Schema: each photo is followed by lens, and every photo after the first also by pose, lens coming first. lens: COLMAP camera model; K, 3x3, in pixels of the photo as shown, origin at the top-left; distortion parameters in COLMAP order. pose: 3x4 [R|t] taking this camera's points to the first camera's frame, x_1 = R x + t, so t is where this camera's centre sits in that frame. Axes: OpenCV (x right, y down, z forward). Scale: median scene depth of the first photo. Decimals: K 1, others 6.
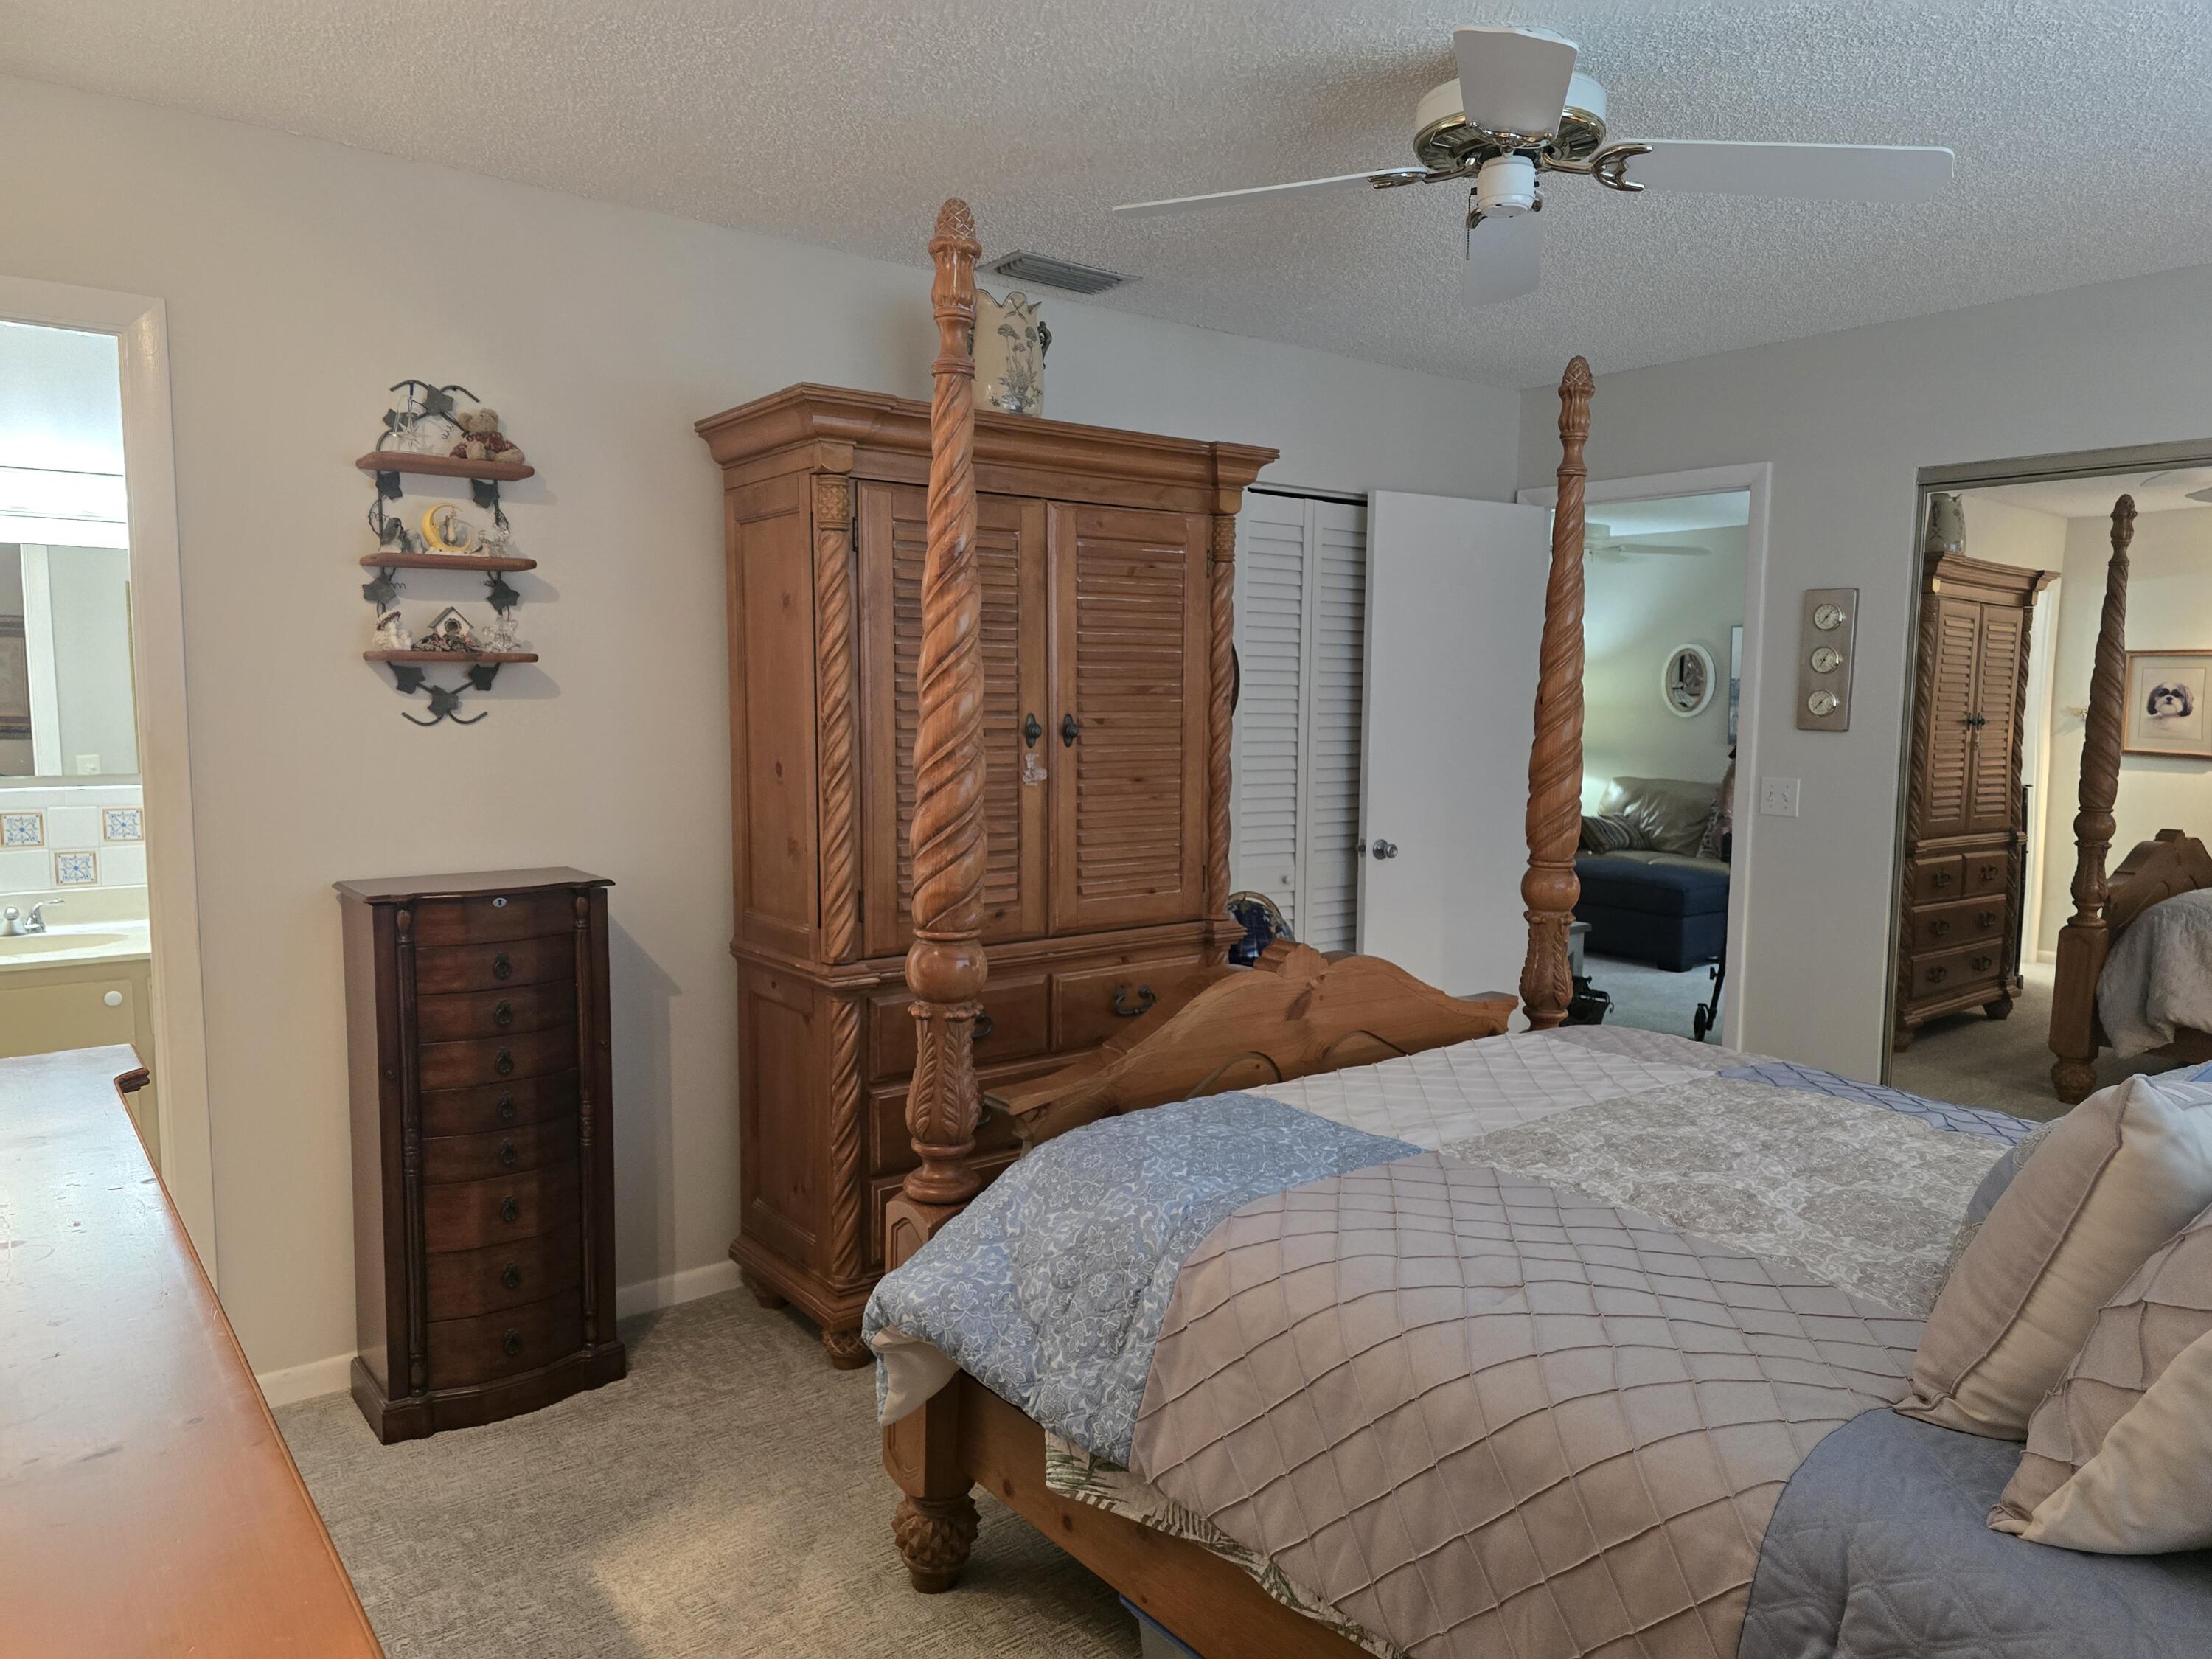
lens RADIAL K [[1487.2, 0, 1113.5], [0, 1487.2, 840.7], [0, 0, 1]] dist [0.028616, -0.007353]
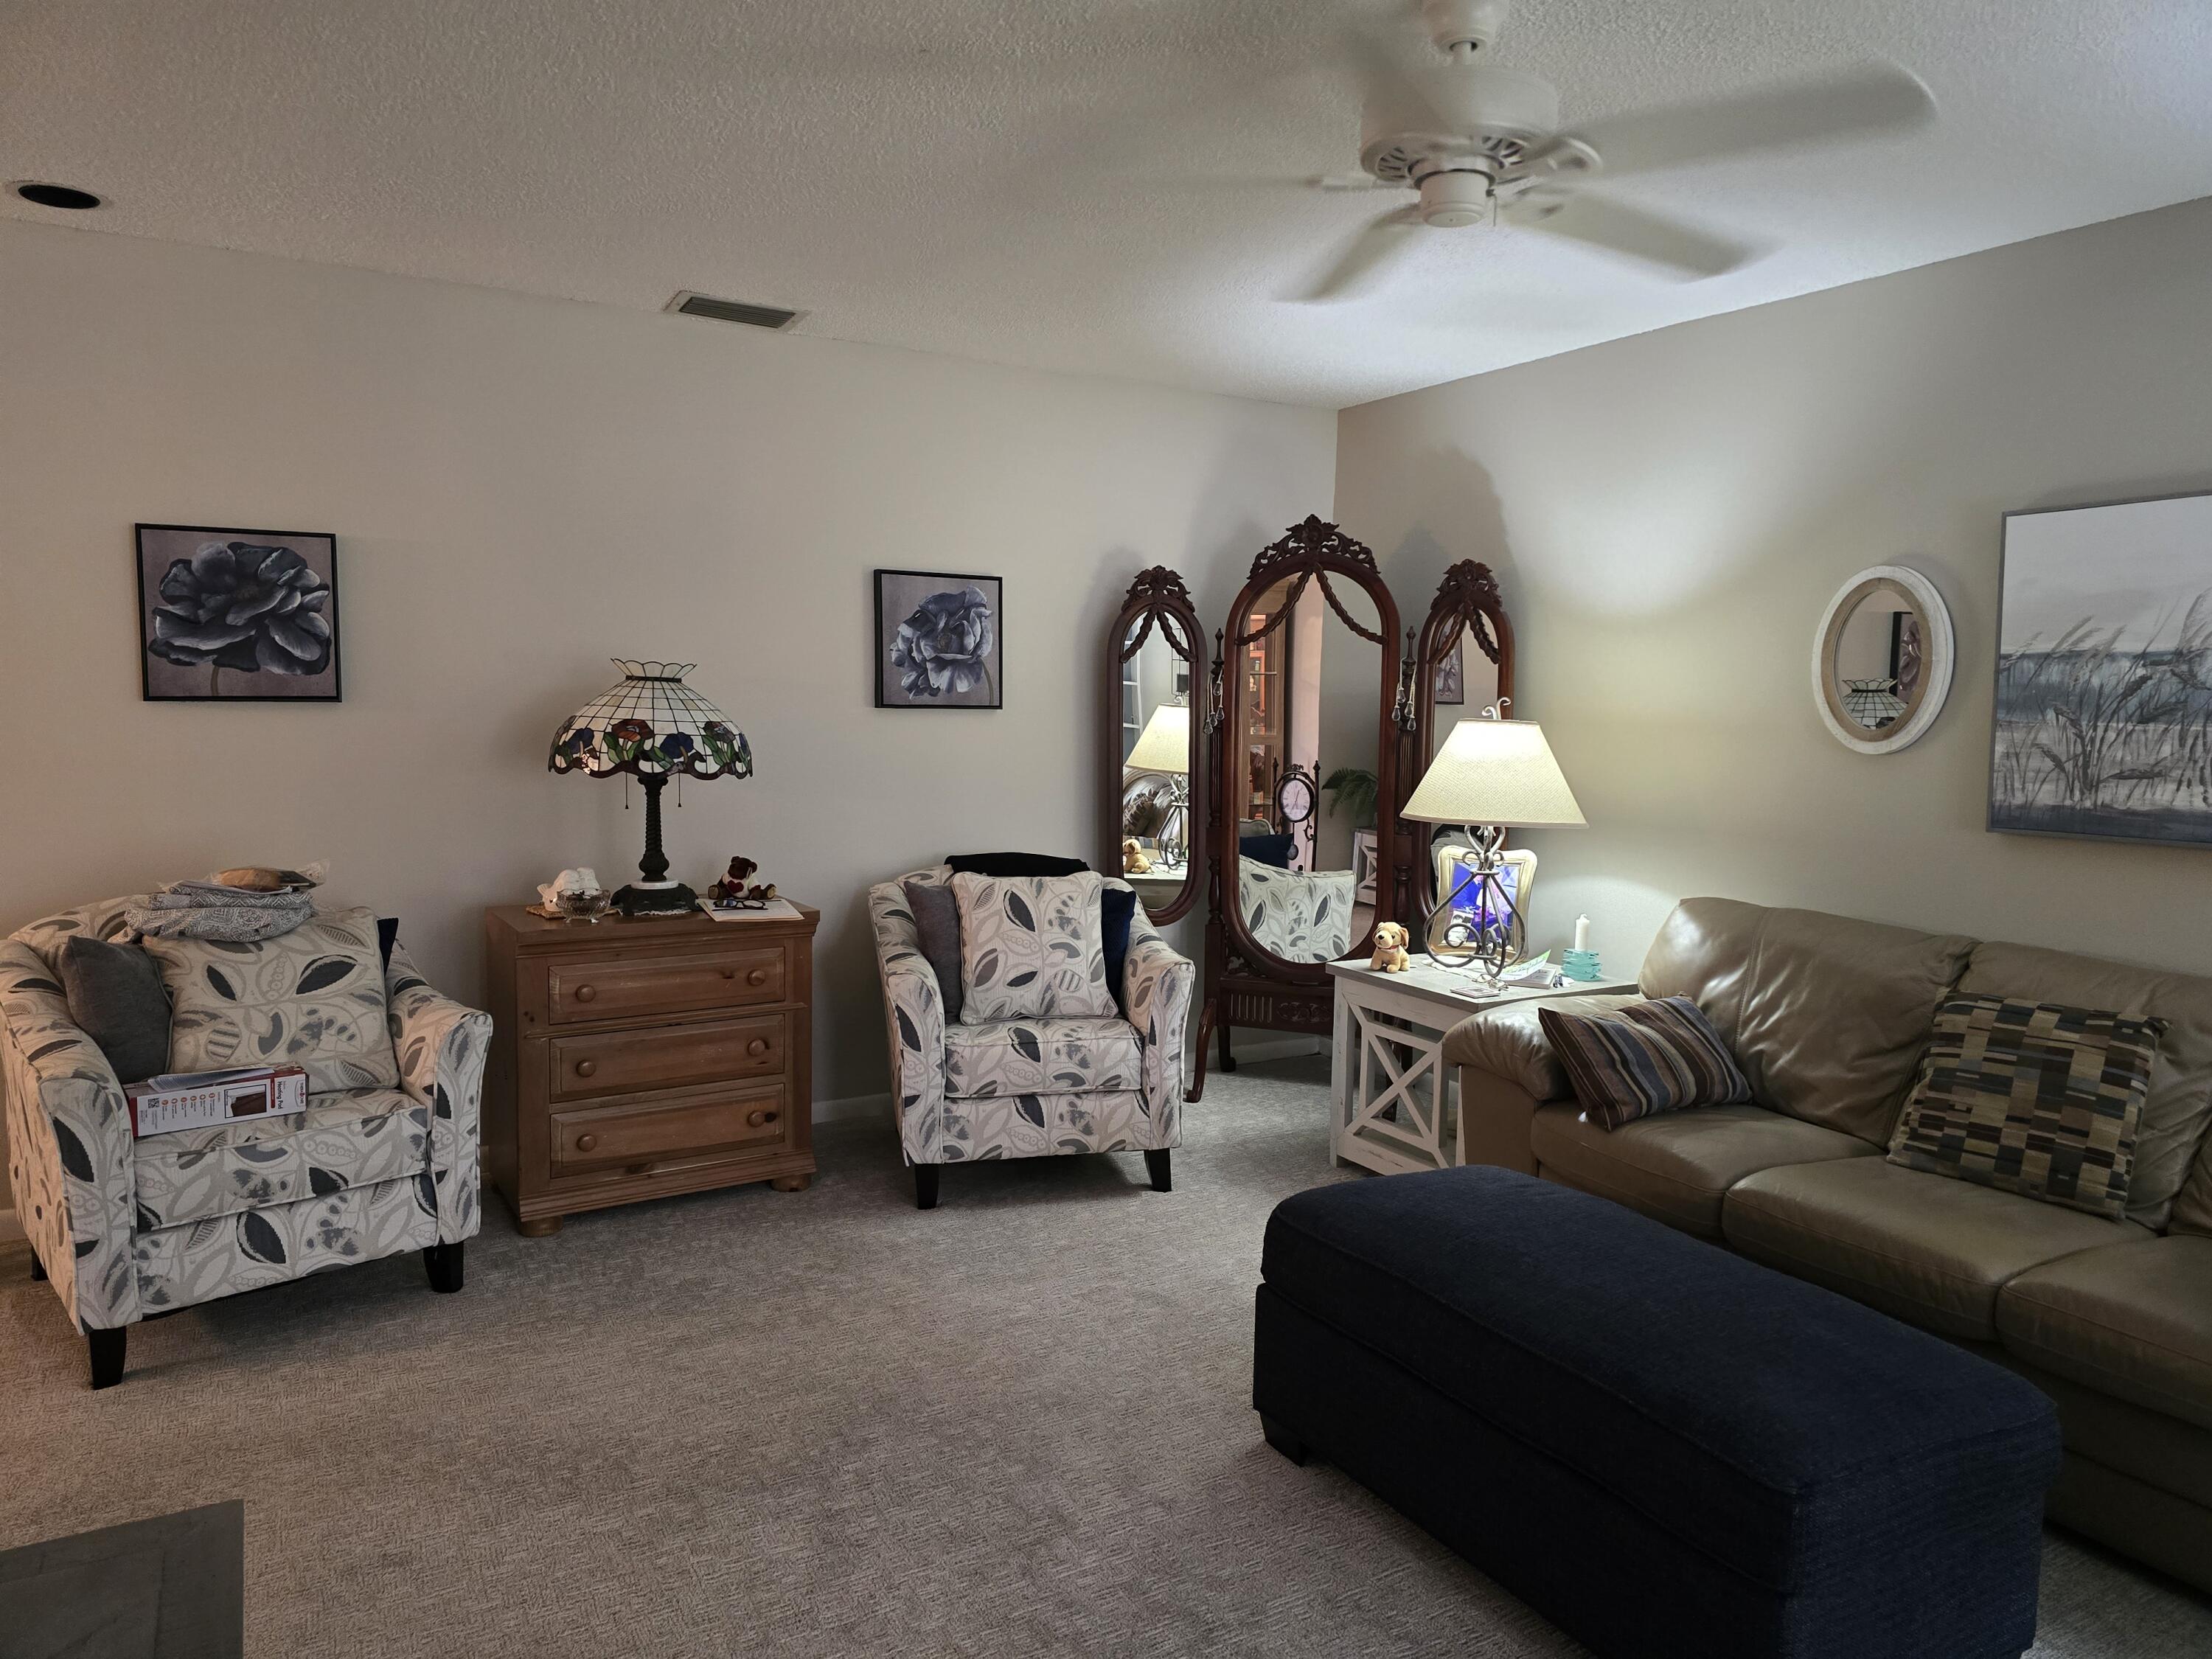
lens RADIAL K [[1487.2, 0, 1102.7], [0, 1487.2, 809.3], [0, 0, 1]] dist [0.028616, -0.007353]
pose [[0.989286, 0.025351, -0.143769, 0.245188], [-0.029207, 0.999266, -0.024771, -0.053833], [0.143036, 0.028705, 0.989301, 0.595530]]
